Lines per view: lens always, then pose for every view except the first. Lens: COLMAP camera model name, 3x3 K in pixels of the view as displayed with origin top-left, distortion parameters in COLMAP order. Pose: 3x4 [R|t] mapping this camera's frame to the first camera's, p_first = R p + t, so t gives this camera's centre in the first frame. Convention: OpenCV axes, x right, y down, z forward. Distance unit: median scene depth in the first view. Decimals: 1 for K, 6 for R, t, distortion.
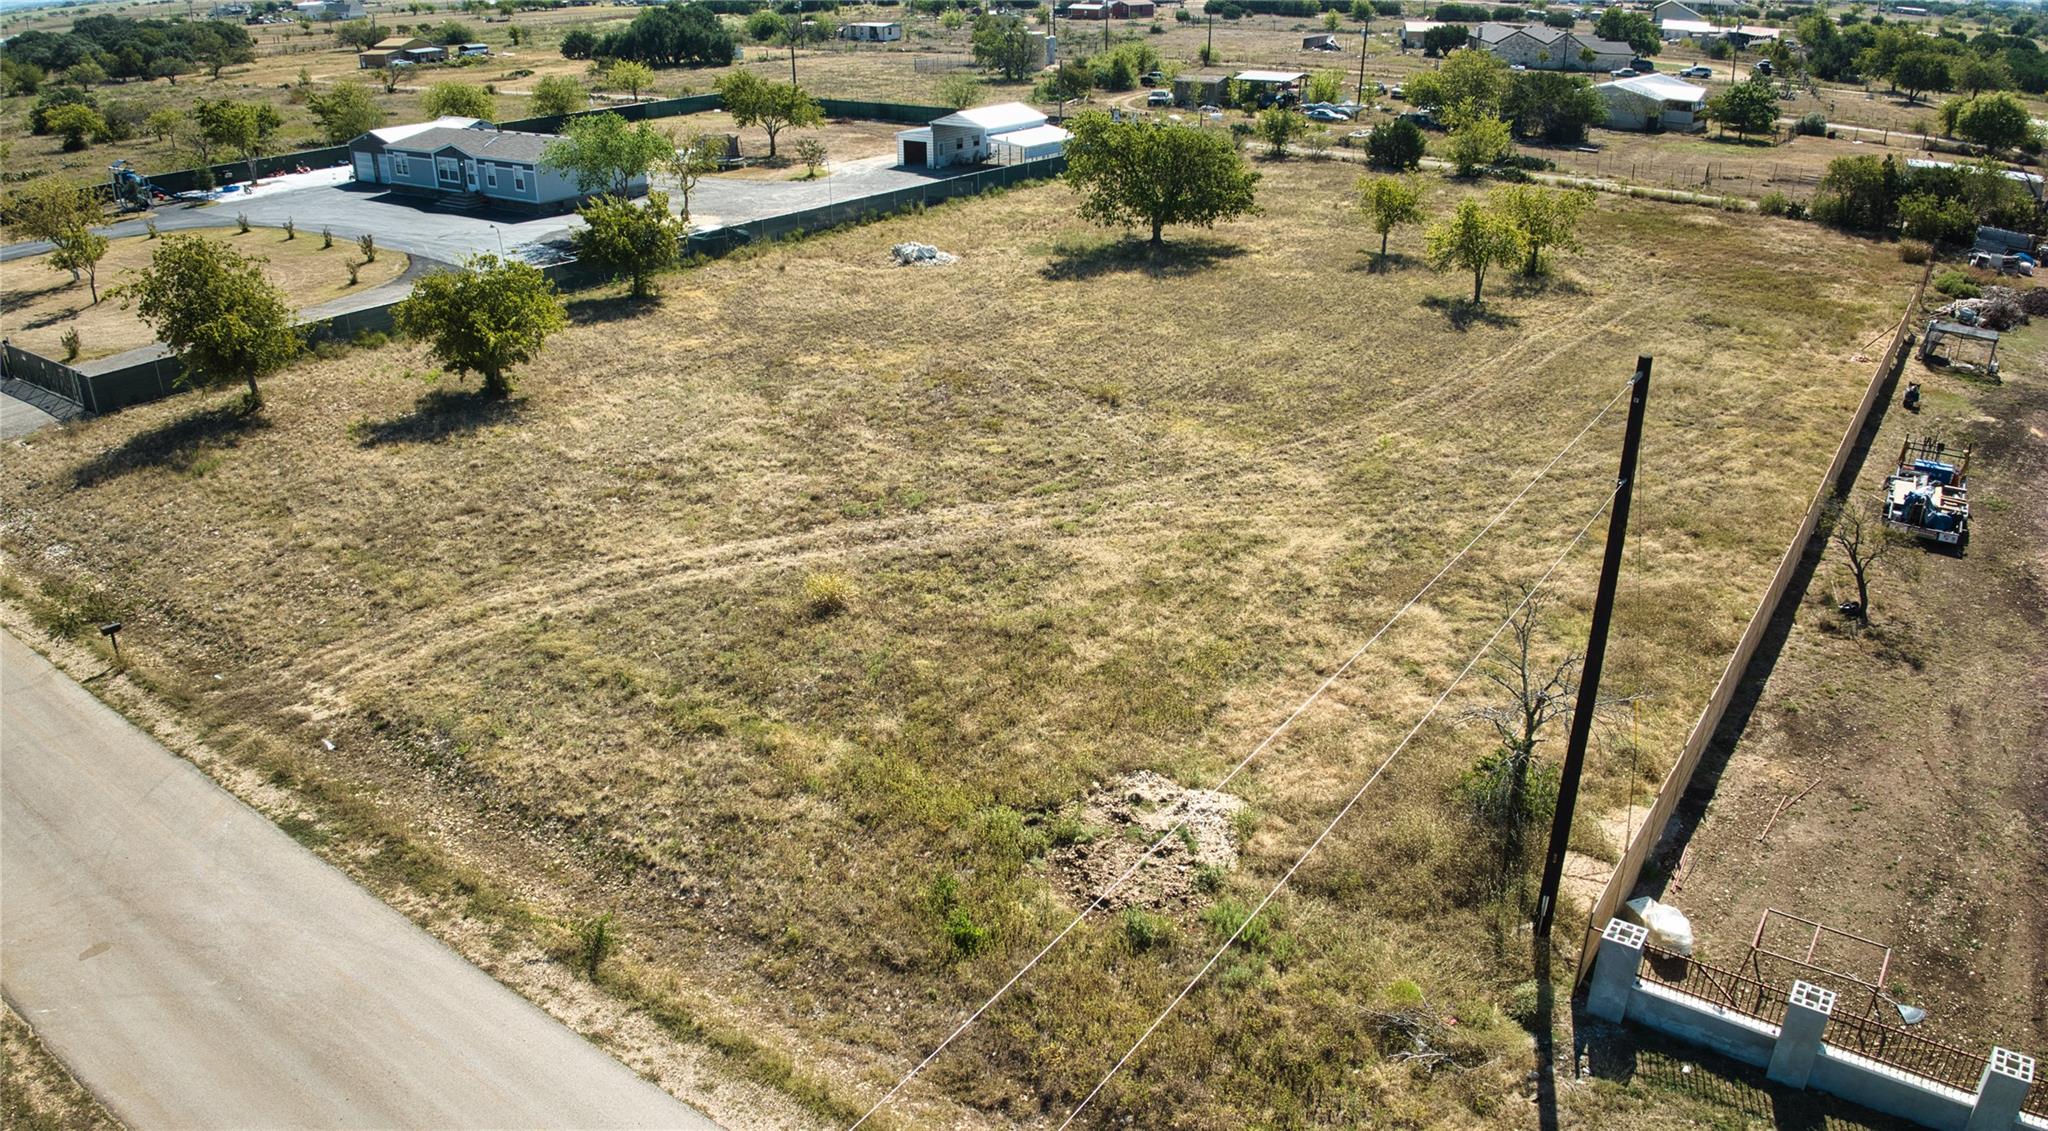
lens RADIAL K [[1442.9, 0, 1019.2], [0, 1442.9, 565.8], [0, 0, 1]] dist [-0.101231, -0.016884]
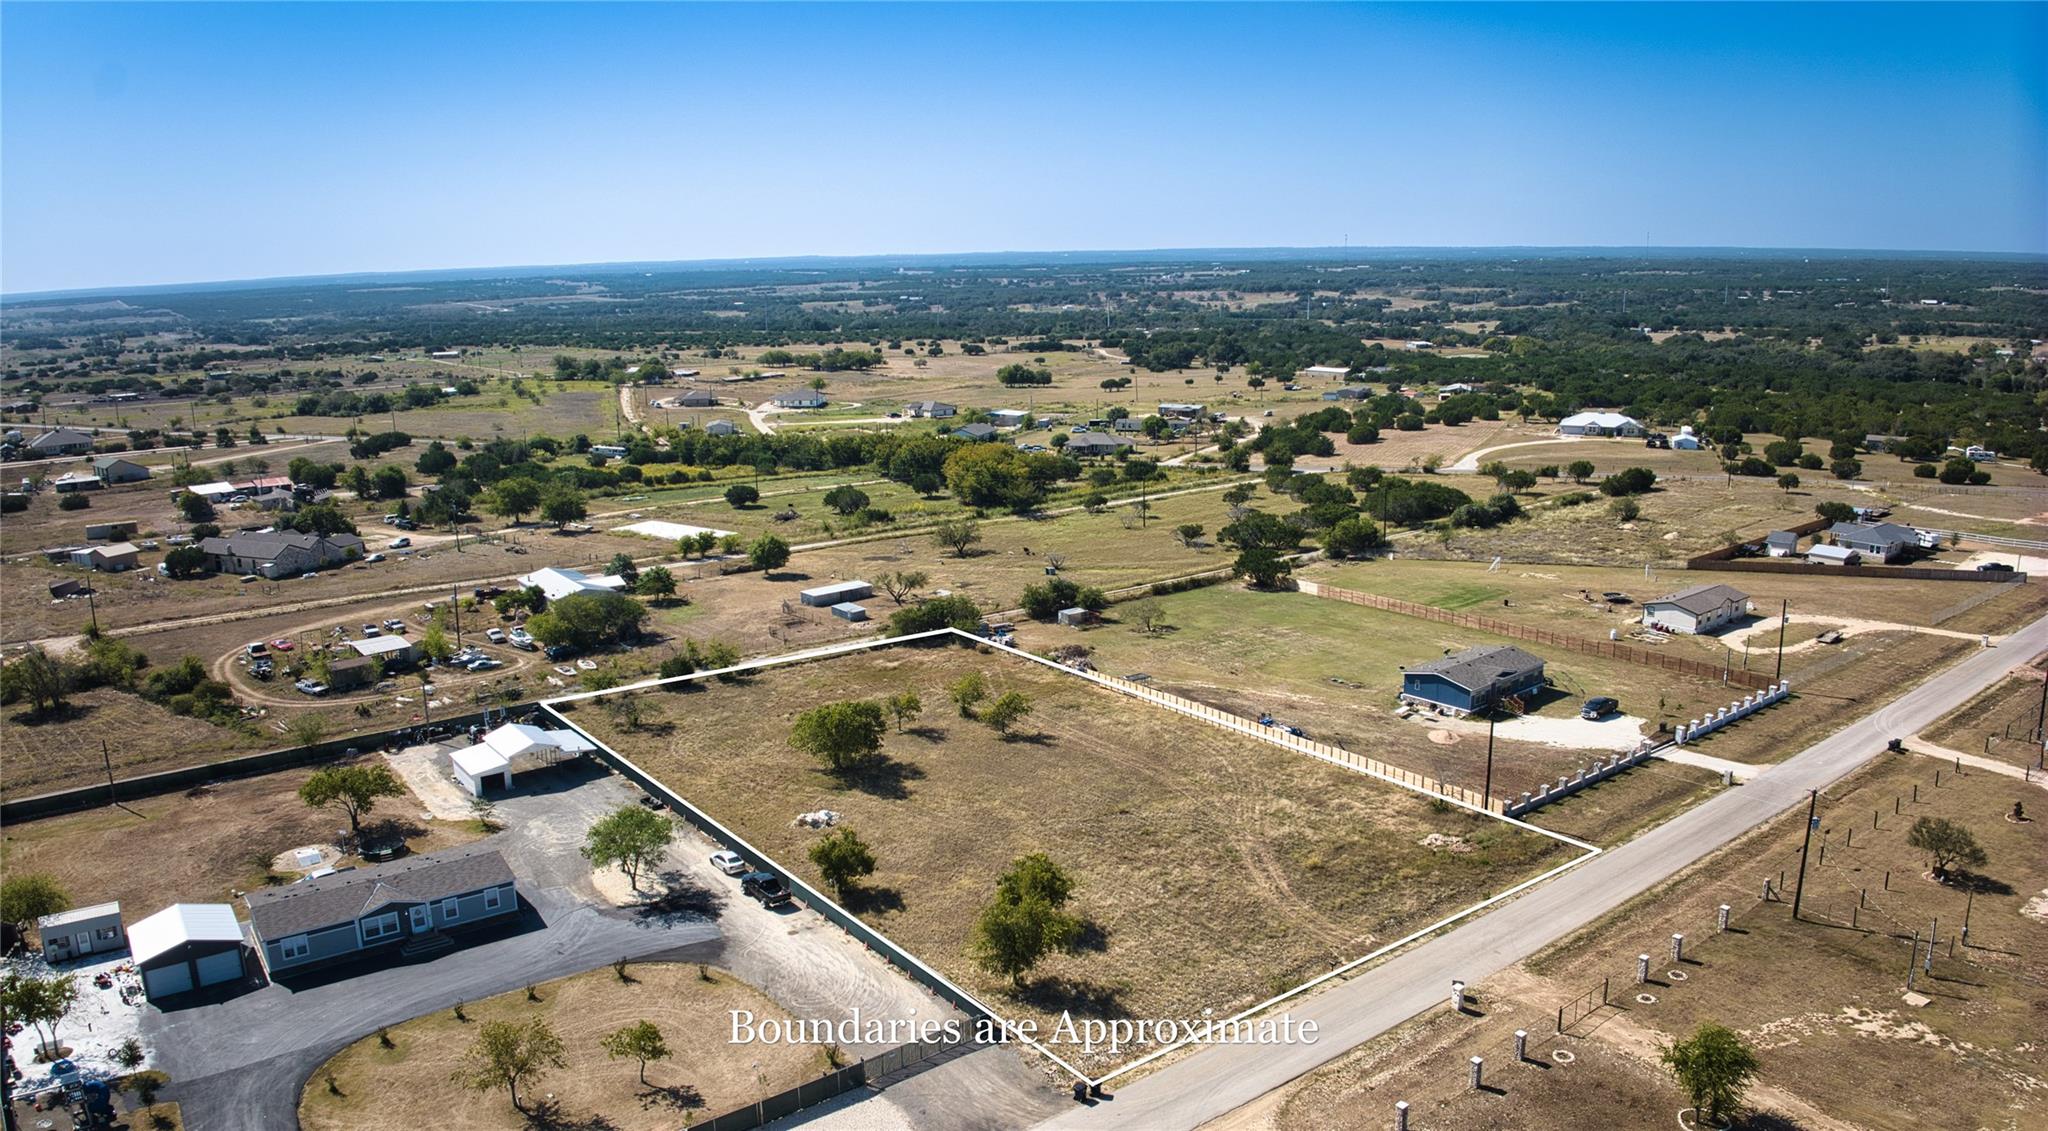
lens RADIAL K [[1442.9, 0, 1022.0], [0, 1442.9, 566.0], [0, 0, 1]] dist [-0.101231, -0.016884]
pose [[0.286905, -0.201377, 0.936554, -2.782486], [0.401427, 0.912951, 0.073328, -0.947893], [-0.869794, 0.354920, 0.342768, 0.226930]]
